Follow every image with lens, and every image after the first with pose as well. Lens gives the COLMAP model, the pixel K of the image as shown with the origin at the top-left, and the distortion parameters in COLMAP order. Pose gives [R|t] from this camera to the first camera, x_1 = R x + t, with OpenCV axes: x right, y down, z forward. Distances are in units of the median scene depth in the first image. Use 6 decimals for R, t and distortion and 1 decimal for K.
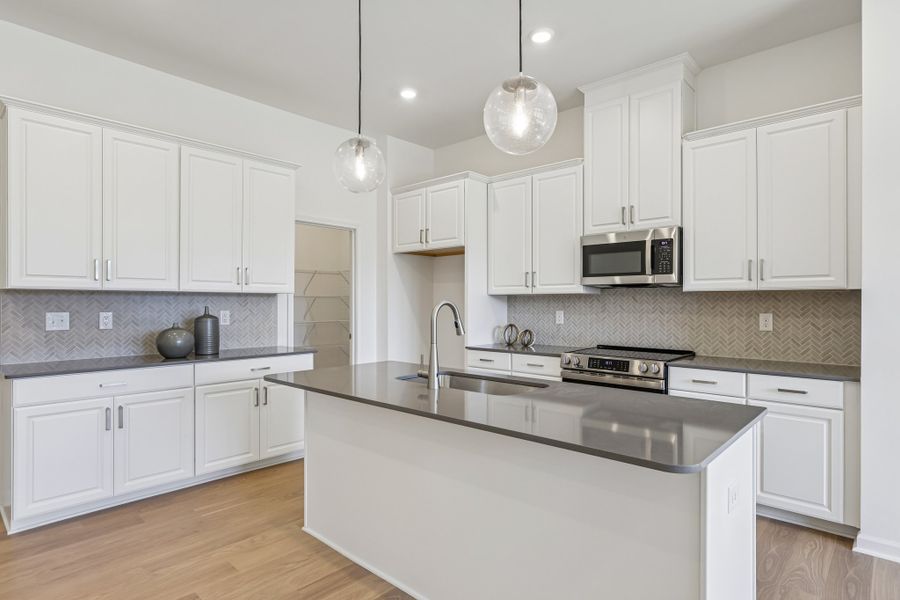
lens RADIAL K [[481.1, 0, 452.7], [0, 481.1, 302.6], [0, 0, 1]] dist [0.002081, 0.001368]
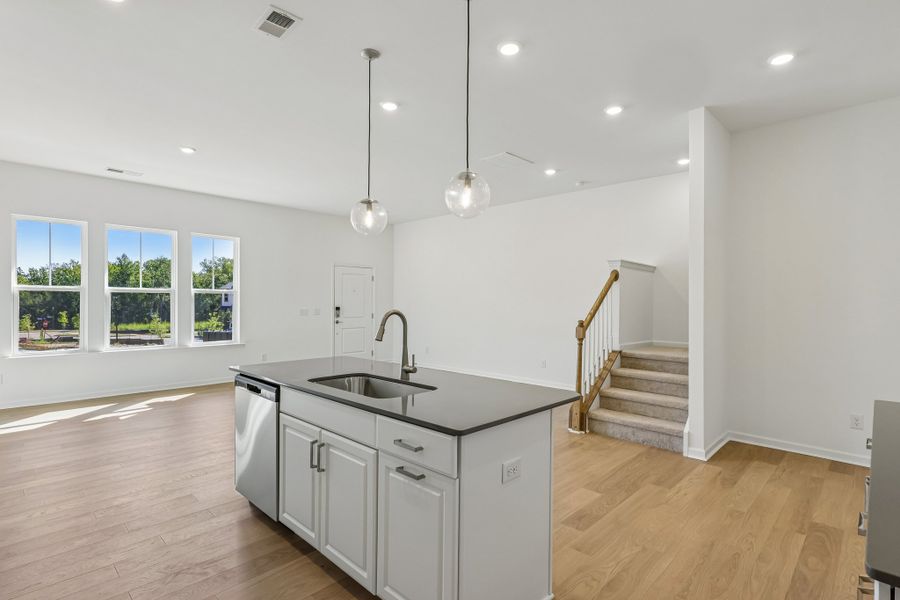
lens RADIAL K [[443.5, 0, 454.0], [0, 443.5, 302.0], [0, 0, 1]] dist [0.004580, -0.000471]
pose [[-0.999763, -0.008065, 0.020246, -0.120709], [-0.008141, 0.999960, -0.003692, -0.014407], [-0.020215, -0.003856, -0.999788, 1.352529]]
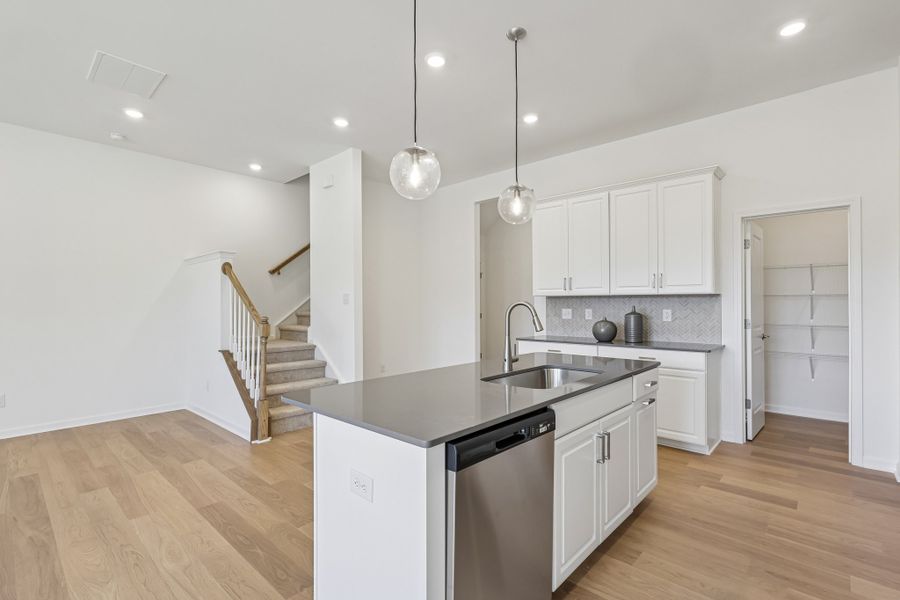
lens RADIAL K [[419.4, 0, 449.0], [0, 419.4, 300.8], [0, 0, 1]] dist [0.000066, 0.001909]
pose [[0.000729, -0.008485, -0.999964, 0.660984], [0.004411, 0.999954, -0.008482, 0.002150], [0.999990, -0.004405, 0.000767, 0.523723]]
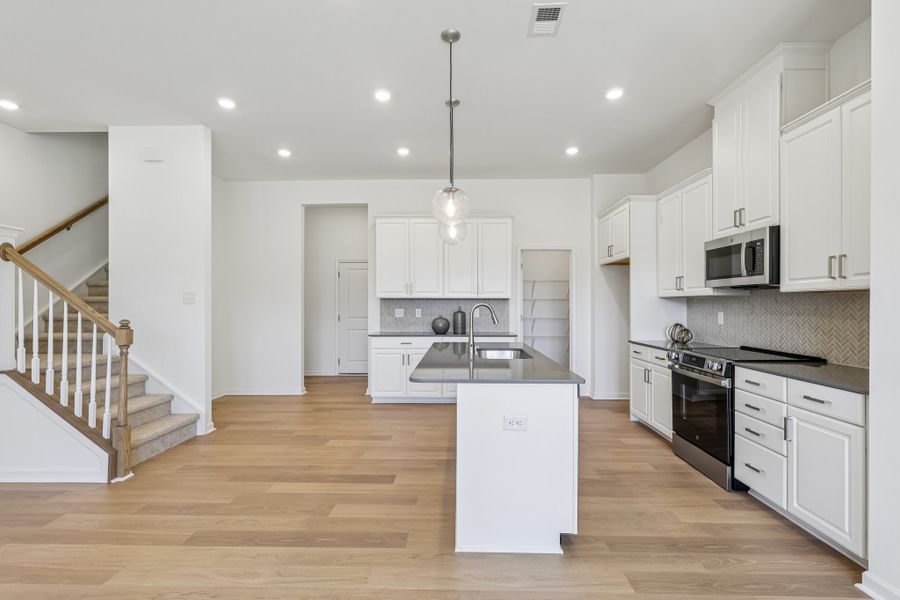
lens RADIAL K [[419.4, 0, 452.3], [0, 419.4, 301.0], [0, 0, 1]] dist [0.000066, 0.001909]
pose [[0.663064, -0.005752, -0.748541, 0.658791], [0.000101, 0.999971, -0.007595, 0.000637], [0.748563, 0.004960, 0.663045, -0.044437]]
